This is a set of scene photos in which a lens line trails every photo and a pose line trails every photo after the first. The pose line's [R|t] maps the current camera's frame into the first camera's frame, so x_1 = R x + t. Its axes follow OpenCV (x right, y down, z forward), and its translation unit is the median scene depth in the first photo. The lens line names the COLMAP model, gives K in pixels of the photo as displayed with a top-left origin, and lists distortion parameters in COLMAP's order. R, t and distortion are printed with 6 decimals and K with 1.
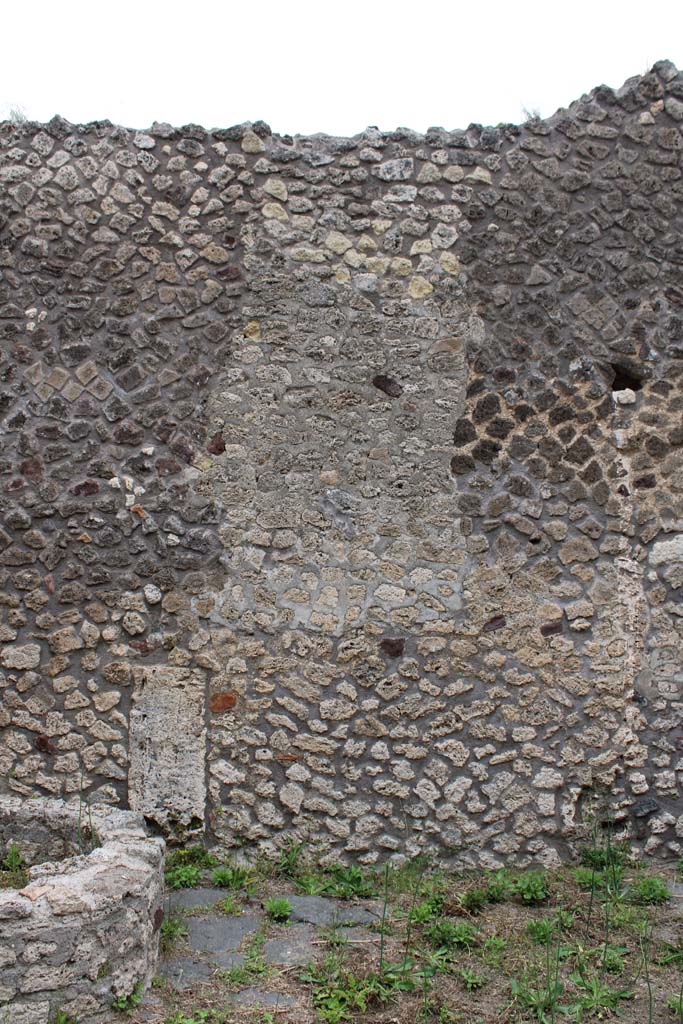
lens RADIAL K [[869.5, 0, 339.2], [0, 869.5, 514.0], [0, 0, 1]] dist [-0.172721, 0.161341]
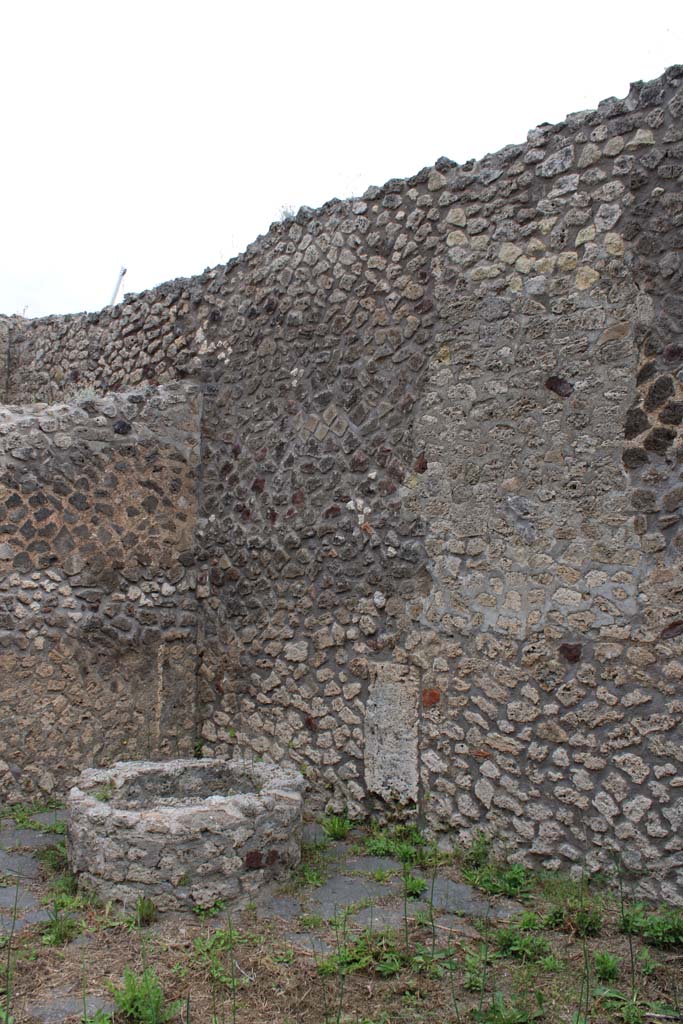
lens RADIAL K [[874.3, 0, 337.3], [0, 874.3, 511.5], [0, 0, 1]] dist [-0.168806, 0.154264]
pose [[0.733398, -0.069385, -0.676249, 0.500718], [0.066278, 0.997336, -0.030451, 0.006770], [0.676561, -0.022487, 0.736043, 0.100878]]
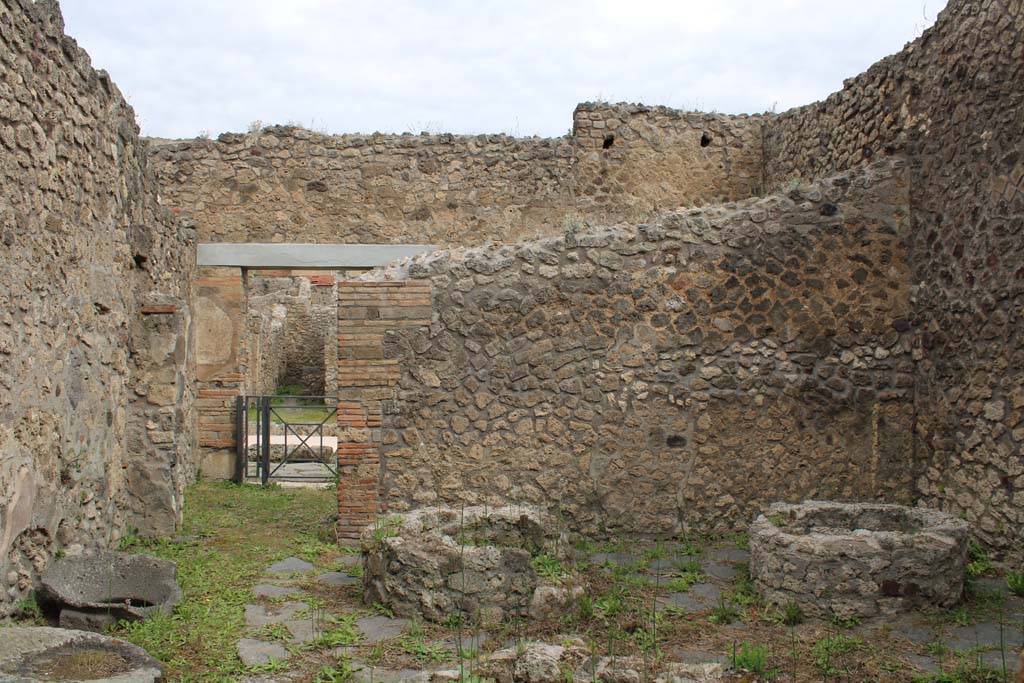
lens RADIAL K [[874.3, 0, 511.6], [0, 874.3, 344.7], [0, 0, 1]] dist [-0.168806, 0.154264]
pose [[0.060582, -0.030503, -0.997697, 0.771303], [0.097930, 0.994892, -0.024471, 0.027679], [0.993348, -0.096222, 0.063259, 0.197080]]
